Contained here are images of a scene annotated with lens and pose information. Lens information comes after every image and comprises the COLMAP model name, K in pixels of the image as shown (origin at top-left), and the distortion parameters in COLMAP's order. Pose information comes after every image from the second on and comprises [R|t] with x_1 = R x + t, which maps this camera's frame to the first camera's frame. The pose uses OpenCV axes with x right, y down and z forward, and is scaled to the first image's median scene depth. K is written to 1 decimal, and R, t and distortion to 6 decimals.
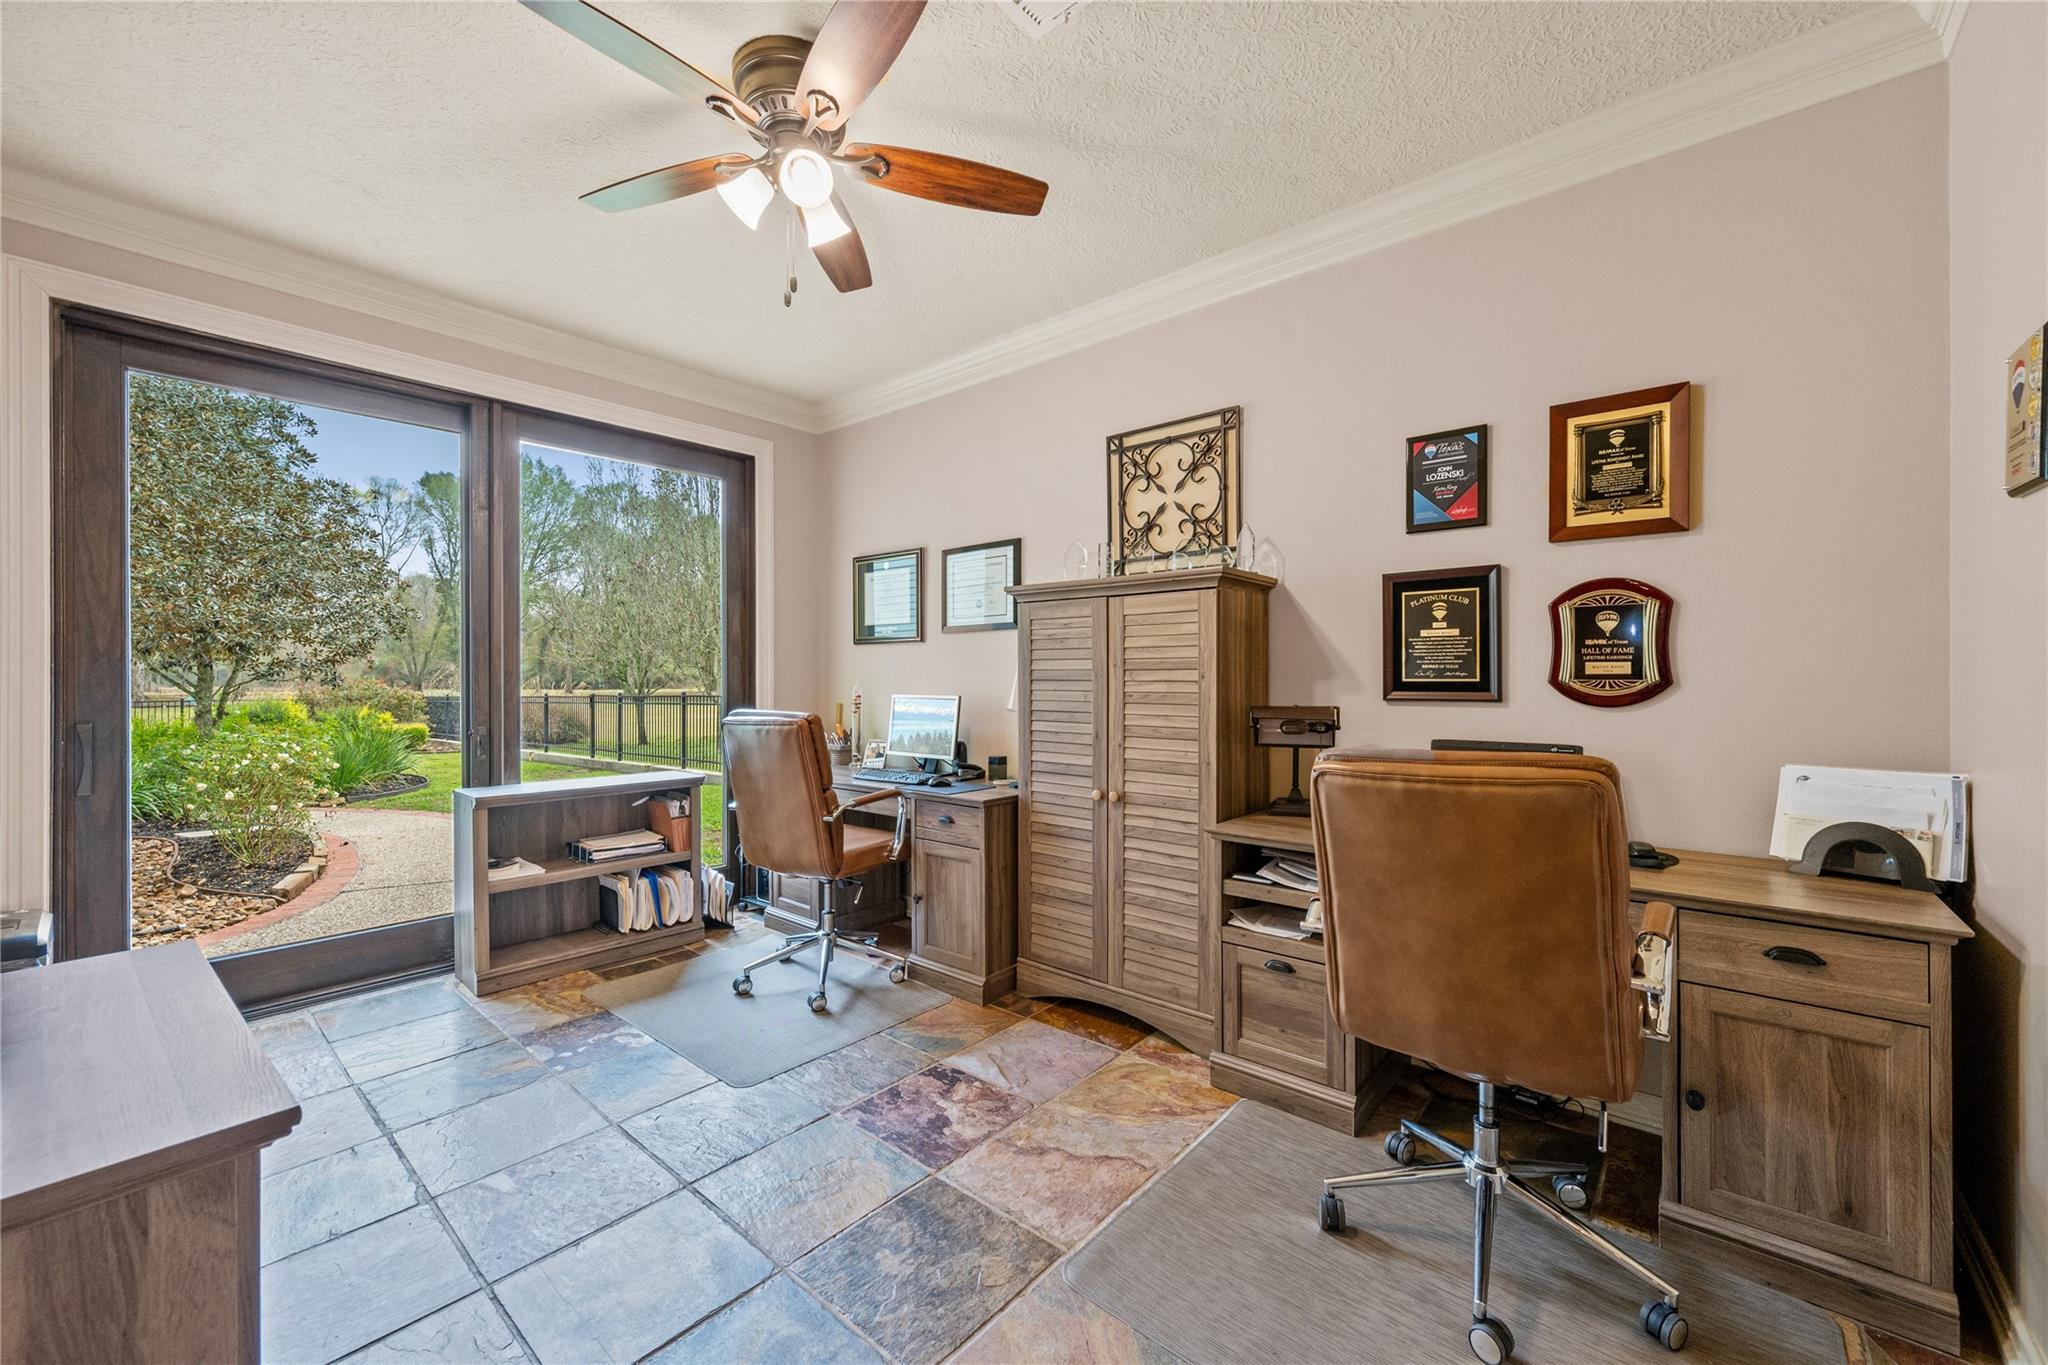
lens RADIAL K [[819.7, 0, 1021.9], [0, 819.7, 680.5], [0, 0, 1]] dist [-0.000992, 0.000135]
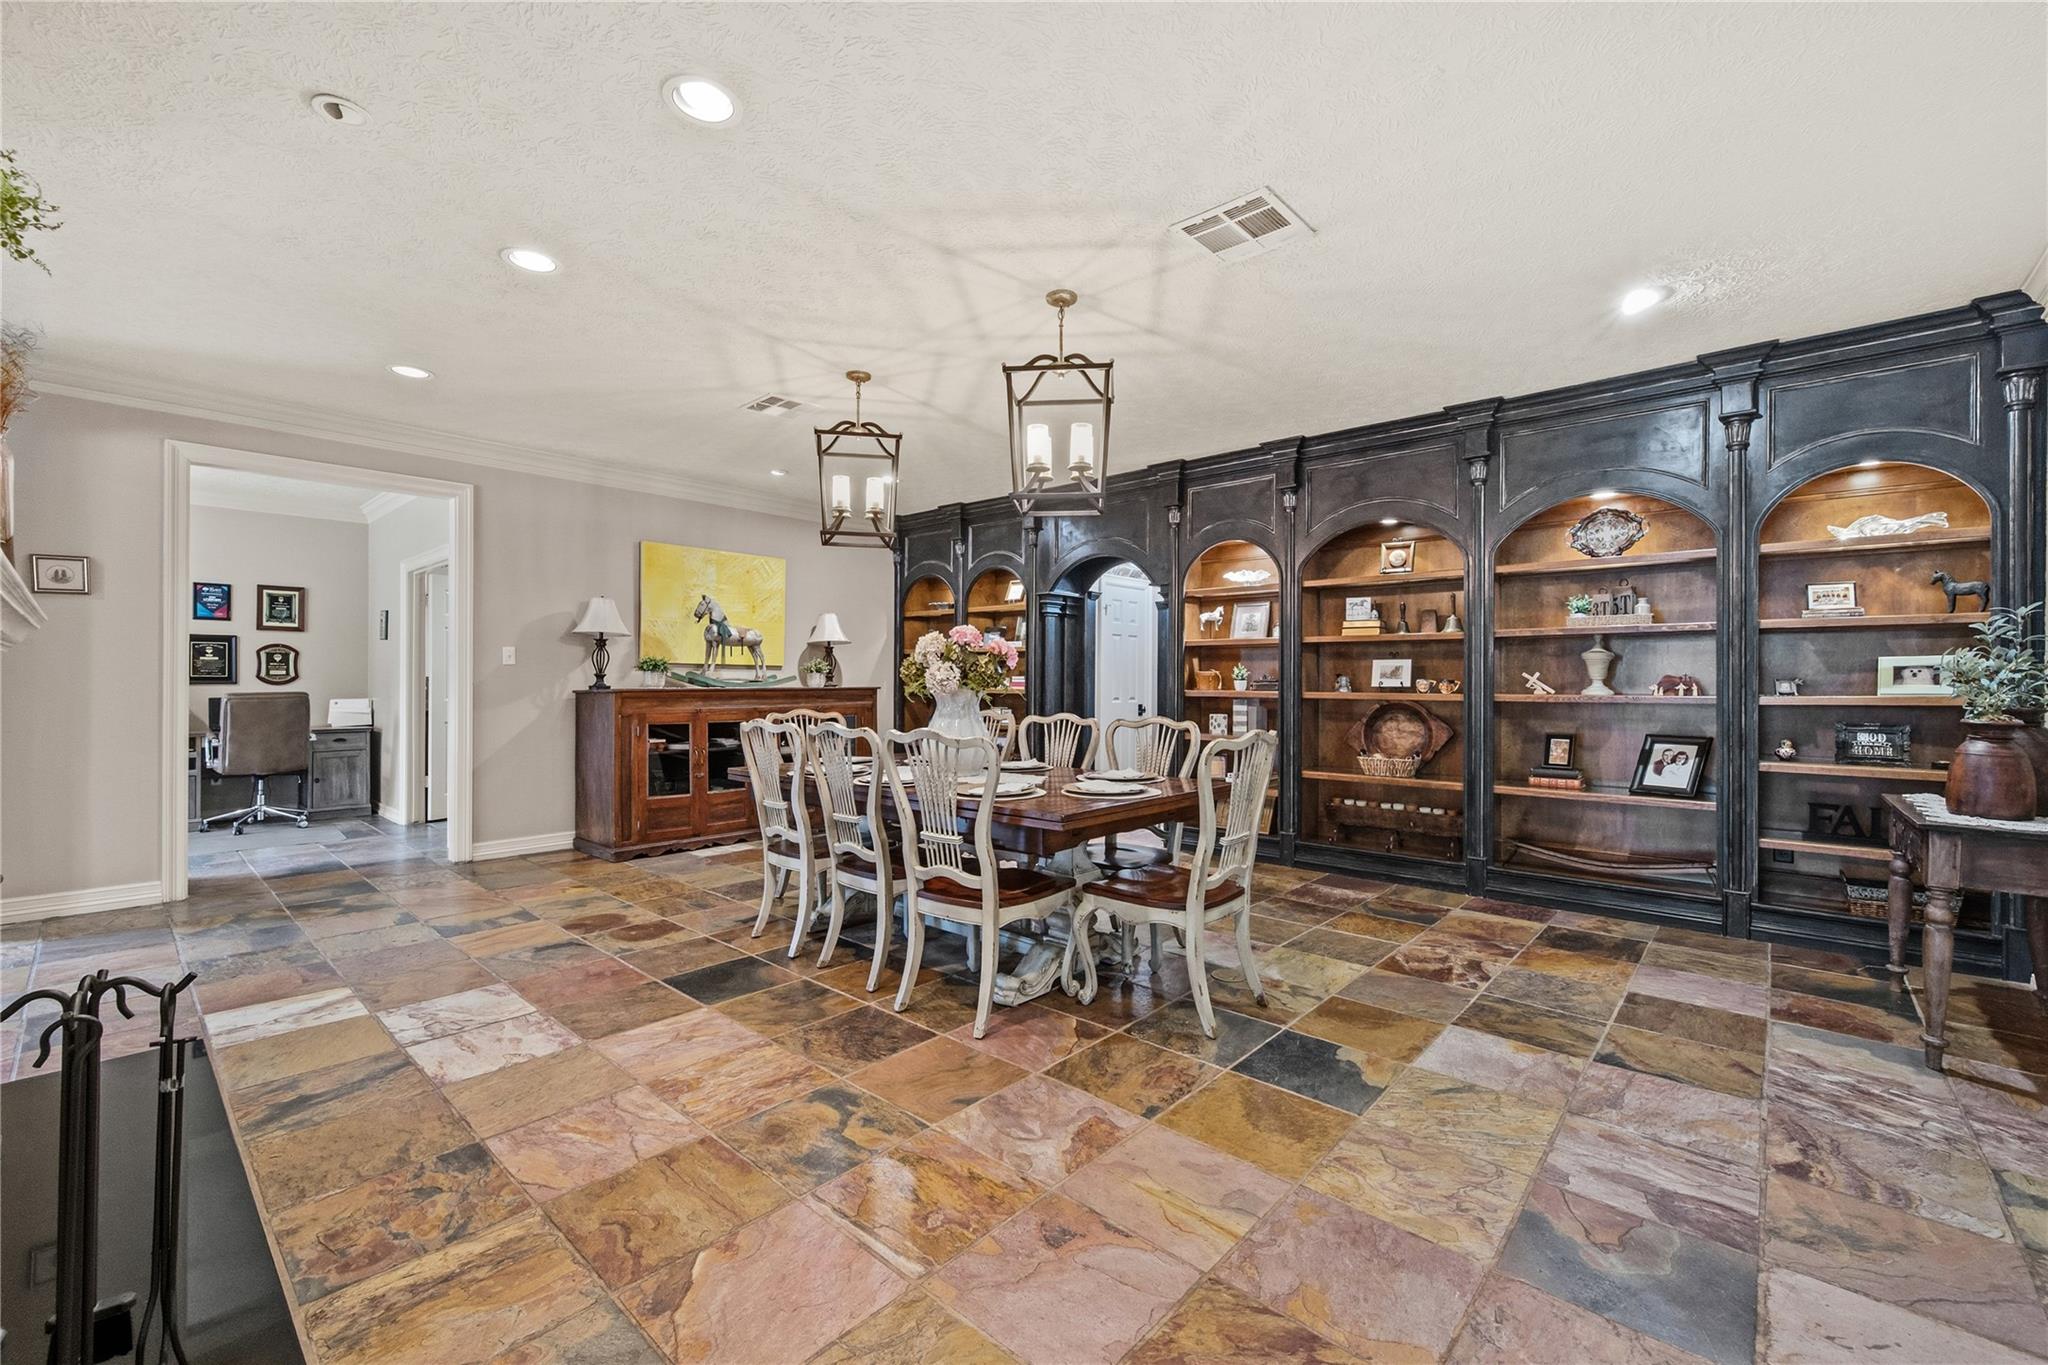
lens RADIAL K [[819.7, 0, 1024.2], [0, 819.7, 687.5], [0, 0, 1]] dist [-0.000992, 0.000135]
pose [[0.054637, 0.003945, 0.998499, -2.238410], [0.004547, 0.999981, -0.004199, 0.068295], [-0.998496, 0.004769, 0.054618, -2.004968]]
